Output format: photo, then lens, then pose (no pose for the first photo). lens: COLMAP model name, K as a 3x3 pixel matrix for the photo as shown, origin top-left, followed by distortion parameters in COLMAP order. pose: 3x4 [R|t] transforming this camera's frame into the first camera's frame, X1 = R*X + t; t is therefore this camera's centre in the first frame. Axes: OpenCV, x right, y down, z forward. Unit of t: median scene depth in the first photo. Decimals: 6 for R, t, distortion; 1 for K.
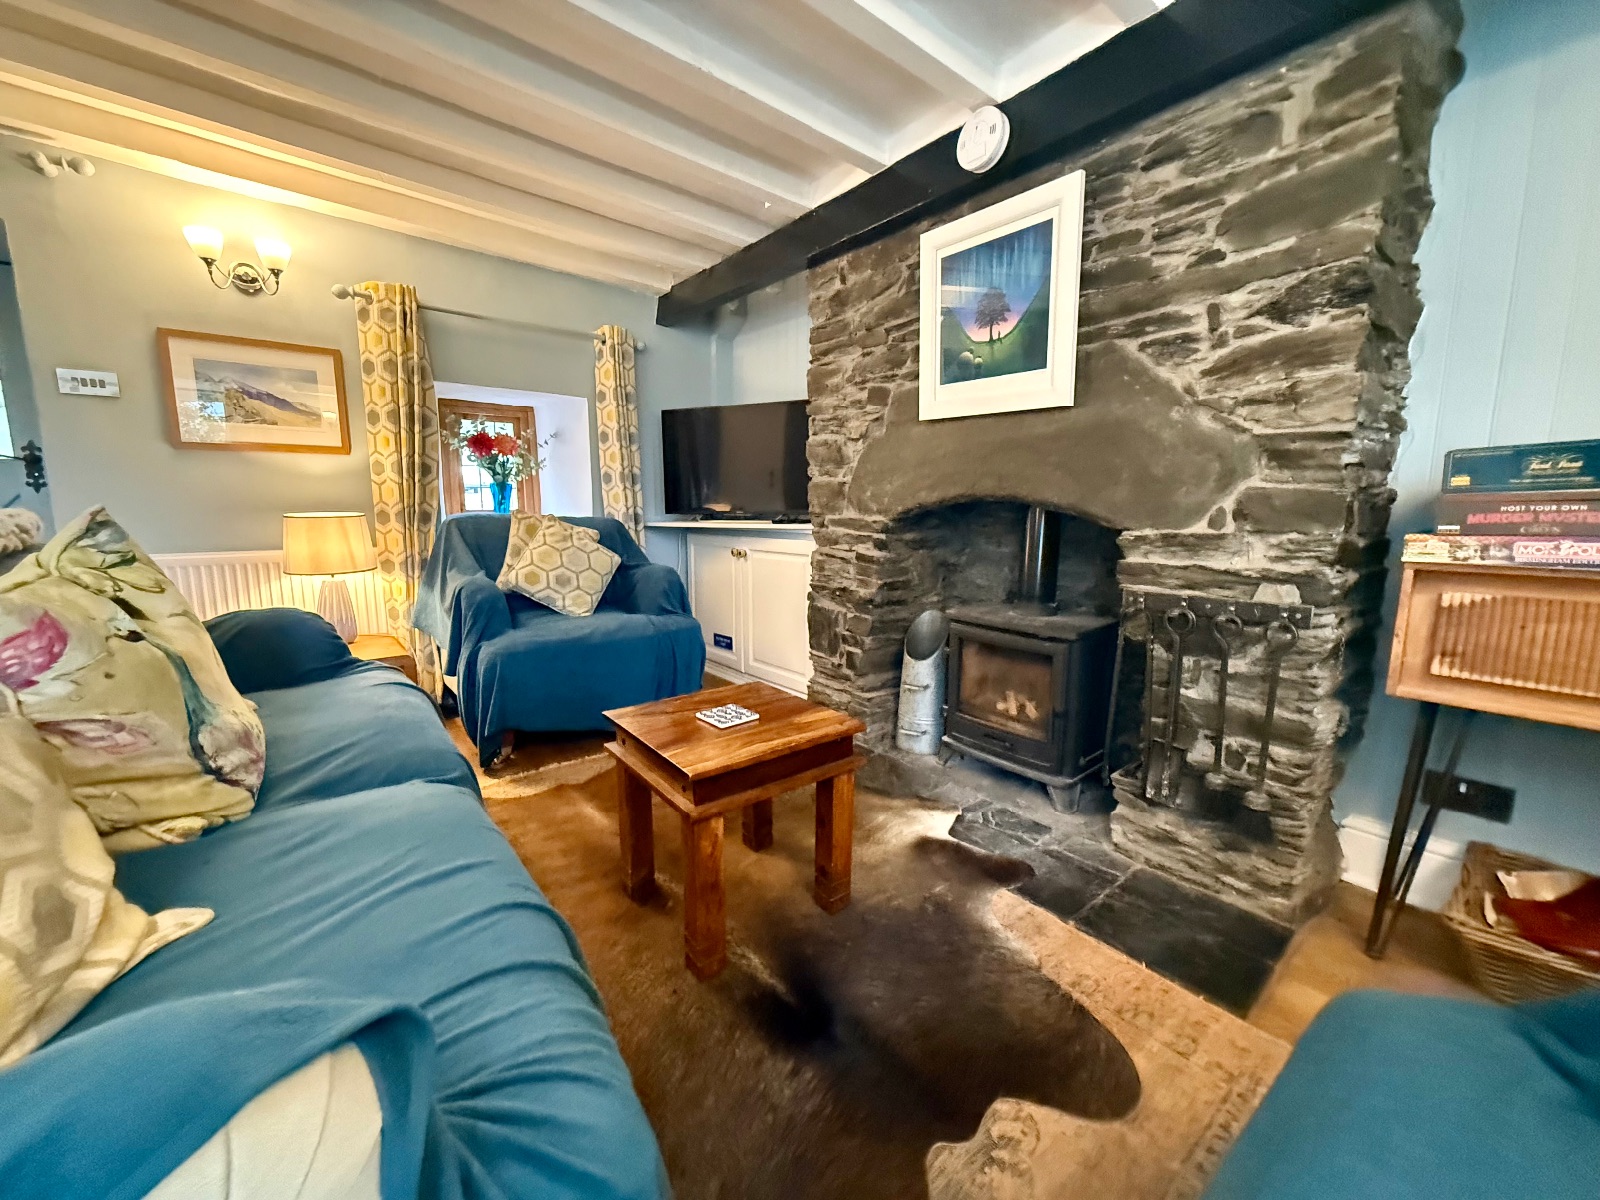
lens RADIAL K [[633.9, 0, 802.7], [0, 633.9, 599.0], [0, 0, 1]] dist [-0.000695, -0.000320]
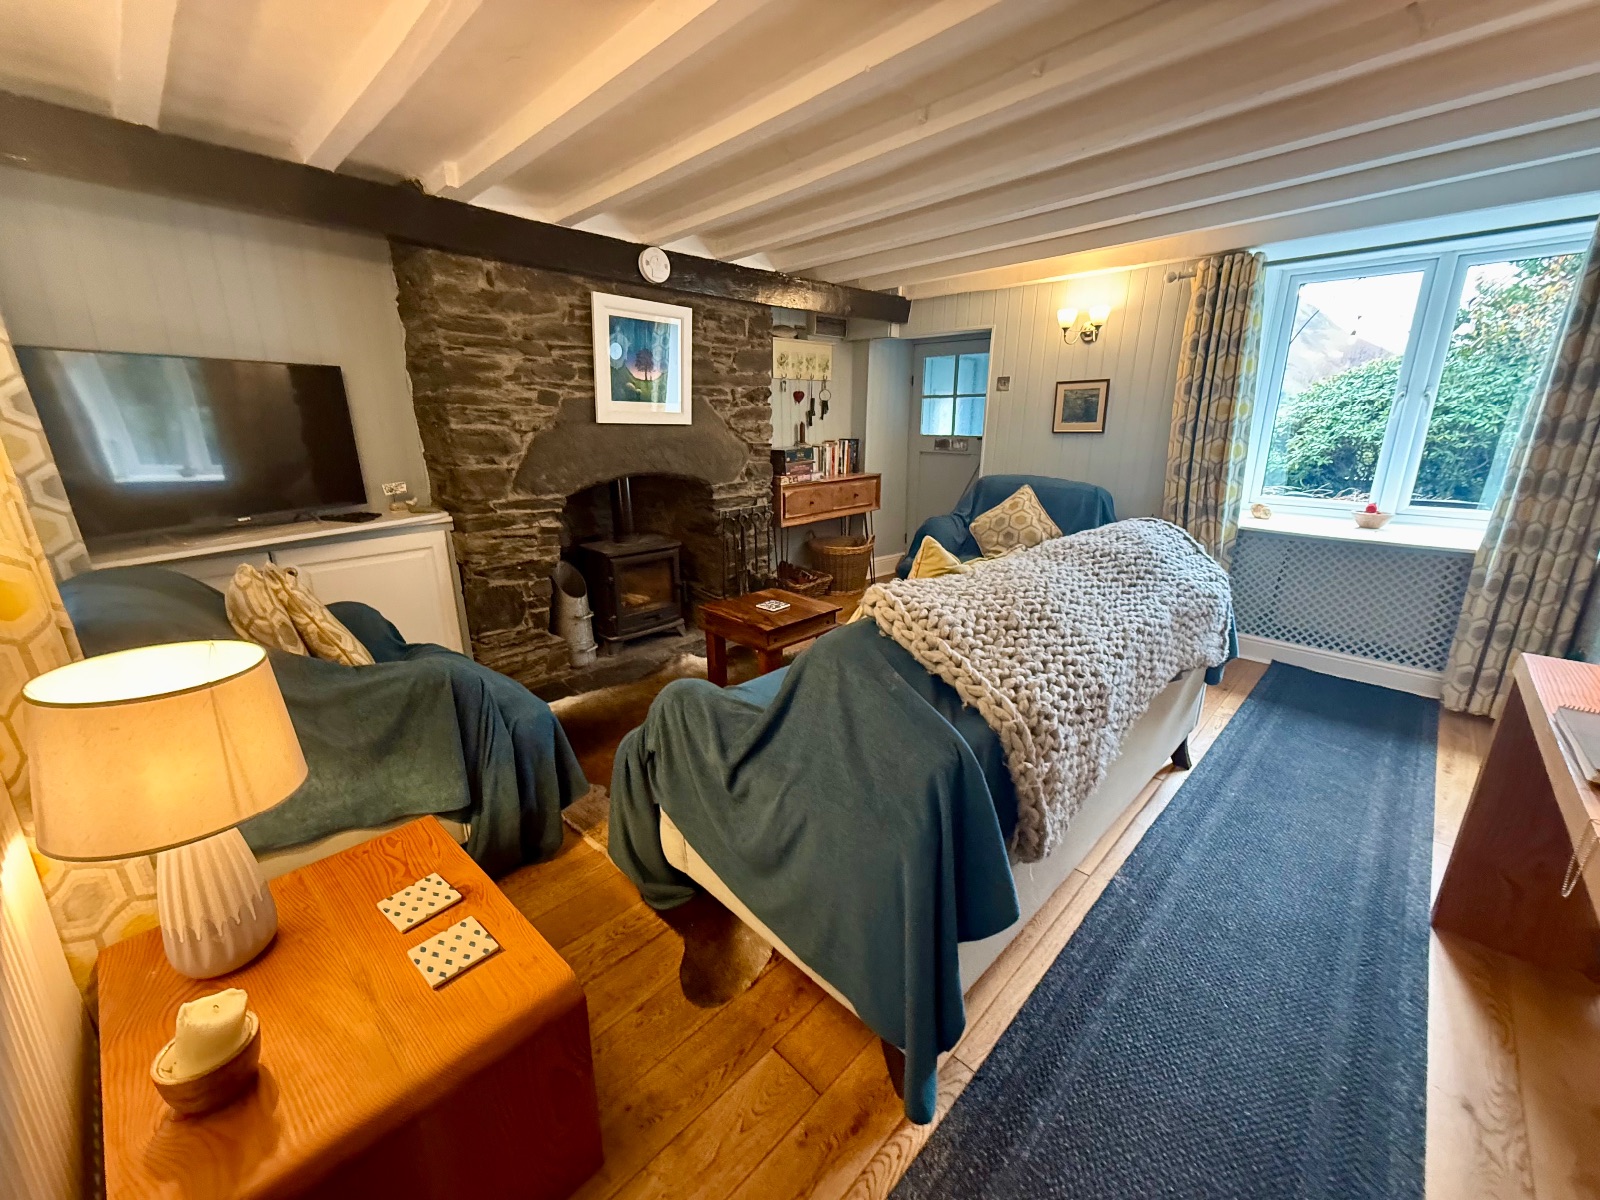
lens RADIAL K [[633.9, 0, 802.7], [0, 633.9, 599.0], [0, 0, 1]] dist [-0.000695, -0.000320]
pose [[-0.134758, -0.274405, 0.952125, -1.340706], [0.149201, 0.944315, 0.293271, -0.258531], [-0.979581, 0.181578, -0.086313, 0.750376]]
